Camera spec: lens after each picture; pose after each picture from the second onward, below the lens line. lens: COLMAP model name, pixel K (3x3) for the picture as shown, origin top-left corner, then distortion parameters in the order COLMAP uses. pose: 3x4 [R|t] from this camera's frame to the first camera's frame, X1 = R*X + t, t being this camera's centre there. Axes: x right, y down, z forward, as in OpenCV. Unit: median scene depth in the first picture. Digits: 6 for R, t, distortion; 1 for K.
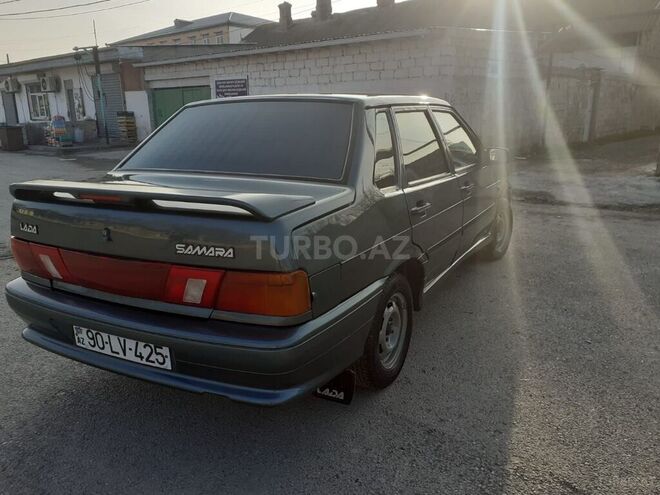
lens RADIAL K [[524.2, 0, 330.0], [0, 524.2, 247.5], [0, 0, 1]] dist [0.045398, -0.063320]
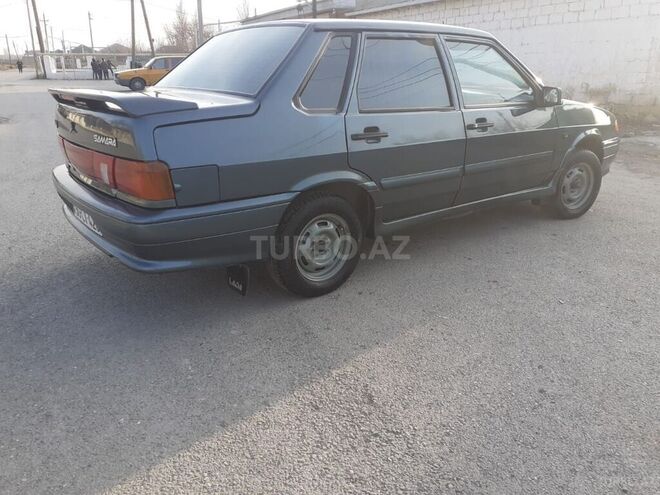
lens RADIAL K [[524.2, 0, 330.0], [0, 524.2, 247.5], [0, 0, 1]] dist [0.045398, -0.063320]
pose [[0.910441, 0.148305, -0.386137, 0.081976], [-0.116652, 0.987681, 0.104296, 0.006841], [0.396848, -0.049911, 0.916526, 0.004072]]
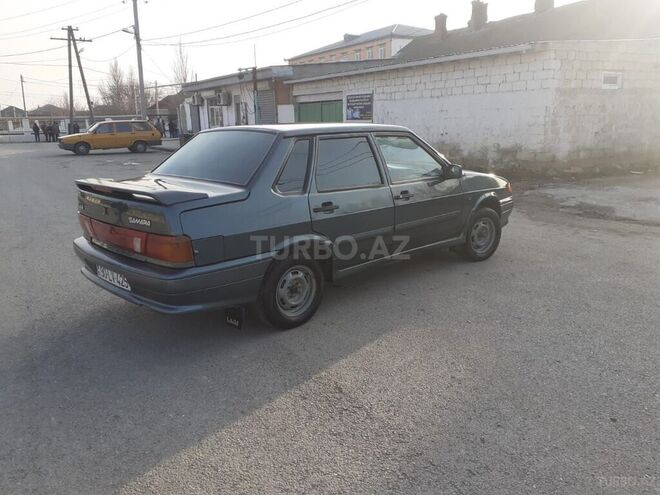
lens RADIAL K [[524.2, 0, 330.0], [0, 524.2, 247.5], [0, 0, 1]] dist [0.045398, -0.063320]
pose [[0.952258, 0.069323, -0.297320, 0.094554], [-0.073099, 0.997323, -0.001587, 0.005244], [0.296414, 0.023245, 0.954777, -0.052226]]
